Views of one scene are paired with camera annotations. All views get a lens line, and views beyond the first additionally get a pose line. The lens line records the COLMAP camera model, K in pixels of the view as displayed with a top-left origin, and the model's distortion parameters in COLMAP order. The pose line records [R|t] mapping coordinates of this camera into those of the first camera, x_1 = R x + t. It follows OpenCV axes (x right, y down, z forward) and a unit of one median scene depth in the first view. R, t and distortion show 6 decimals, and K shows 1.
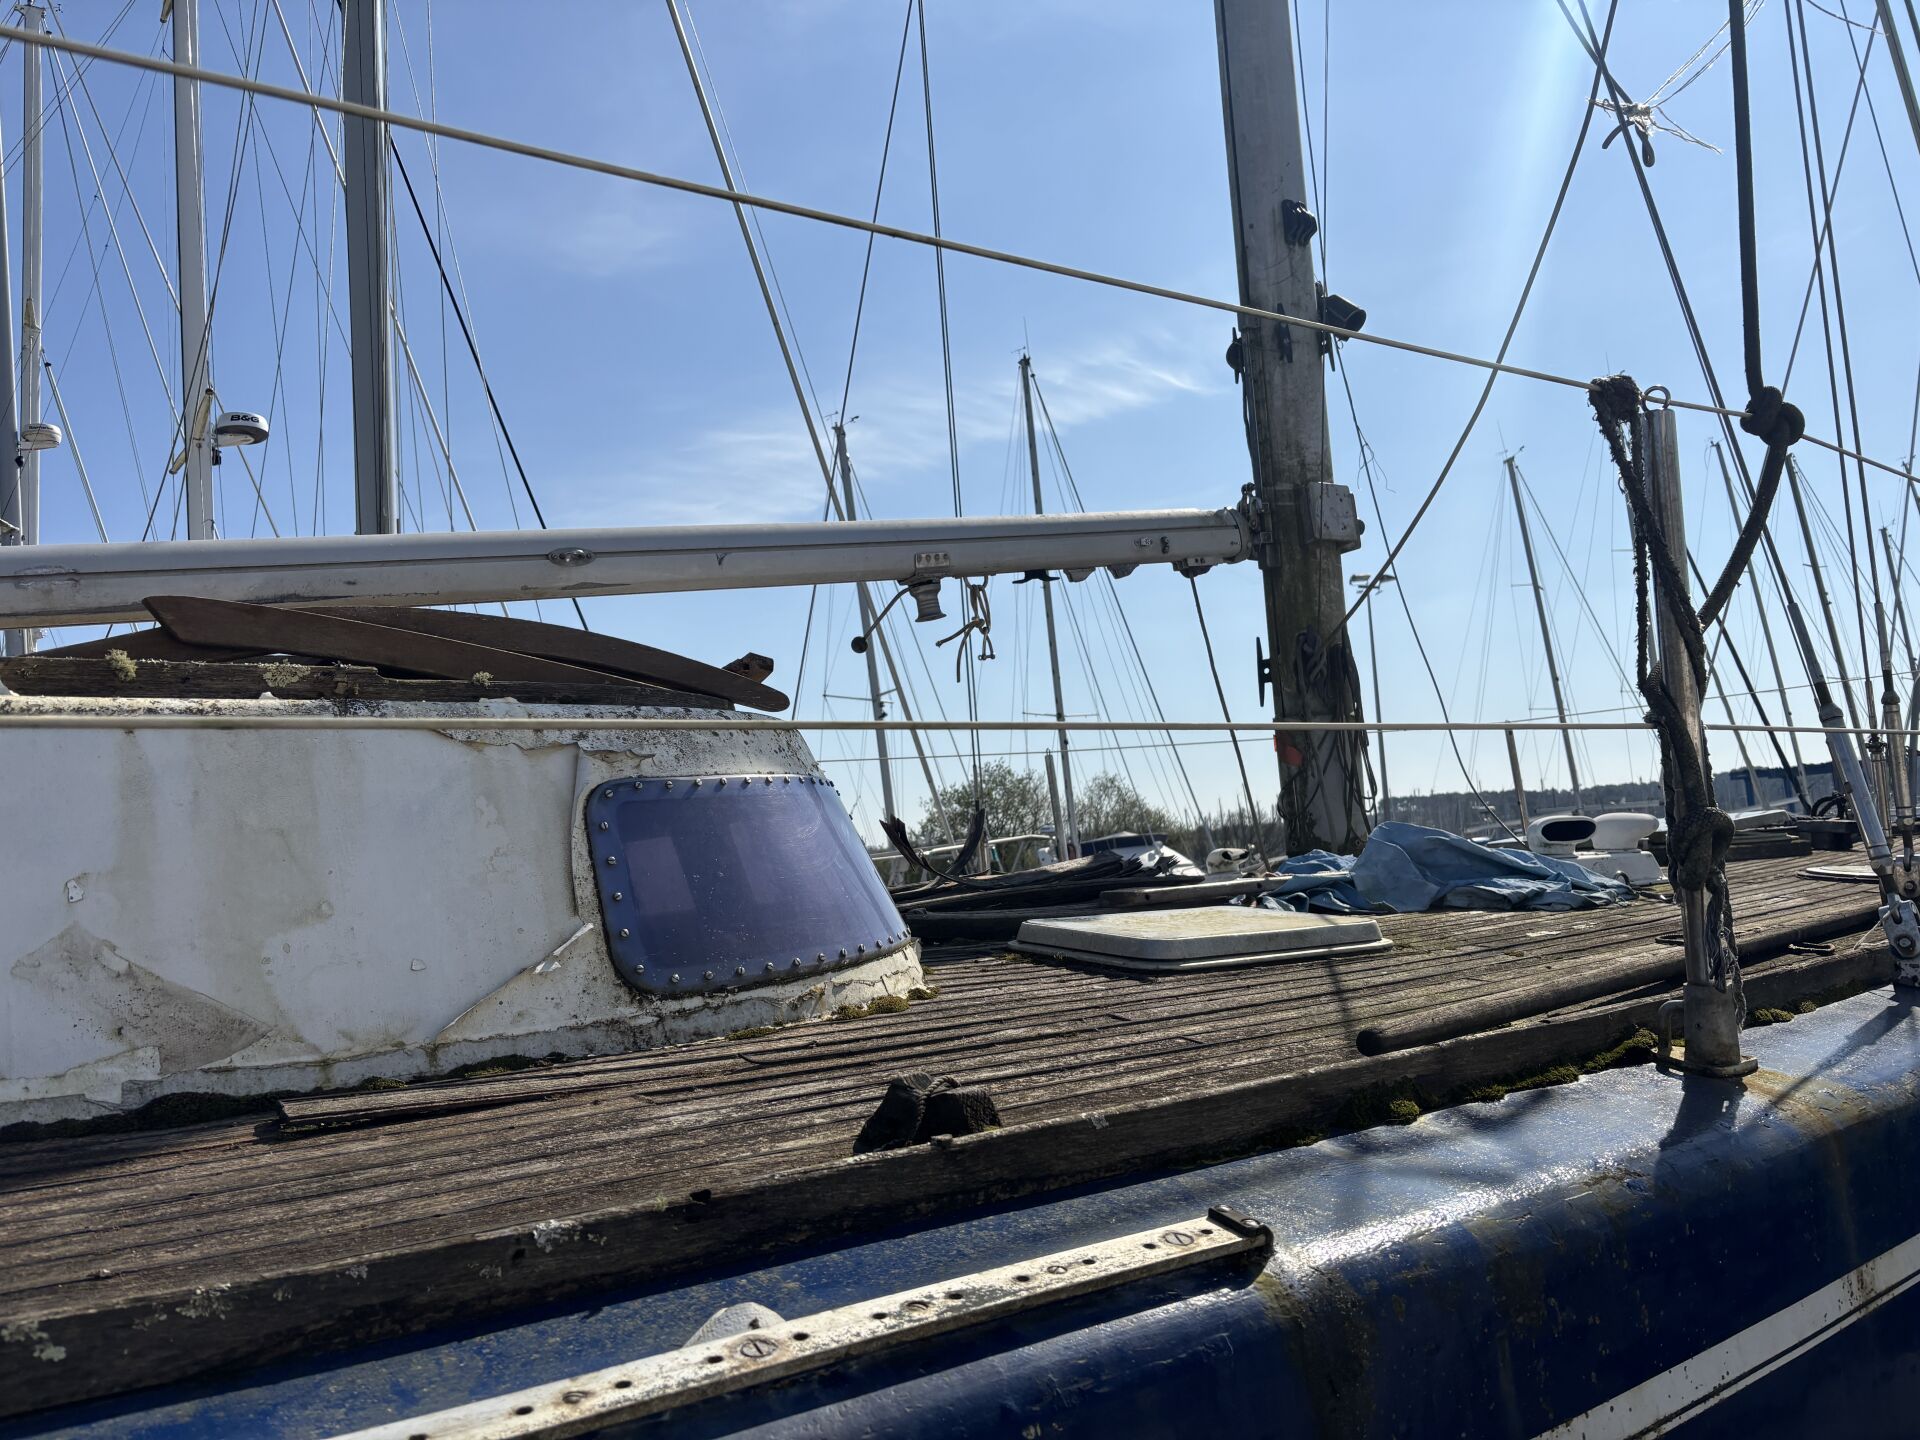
lens RADIAL K [[1435.2, 0, 976.0], [0, 1435.2, 731.0], [0, 0, 1]] dist [0.040655, -0.049698]
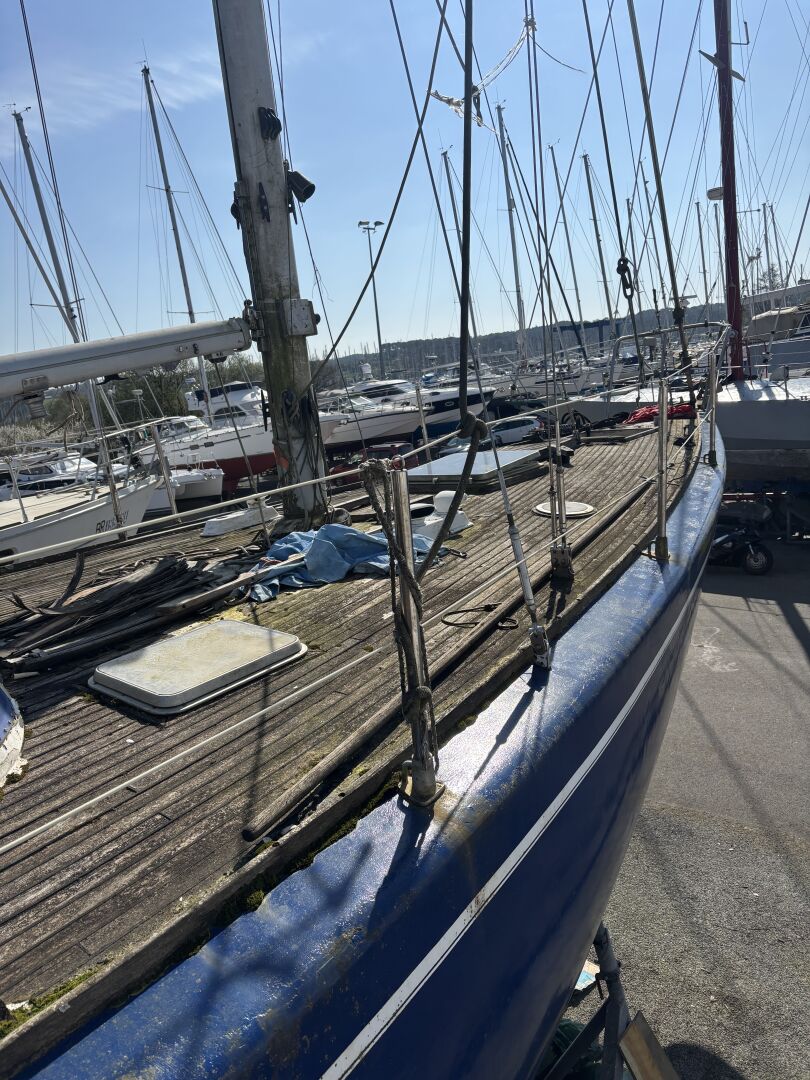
lens RADIAL K [[796.5, 0, 420.0], [0, 796.5, 540.6], [0, 0, 1]] dist [0.044207, -0.065883]
pose [[0.948190, -0.094053, 0.303464, 0.070604], [0.006777, 0.960947, 0.276650, -0.157999], [-0.317633, -0.260260, 0.911797, 0.020781]]
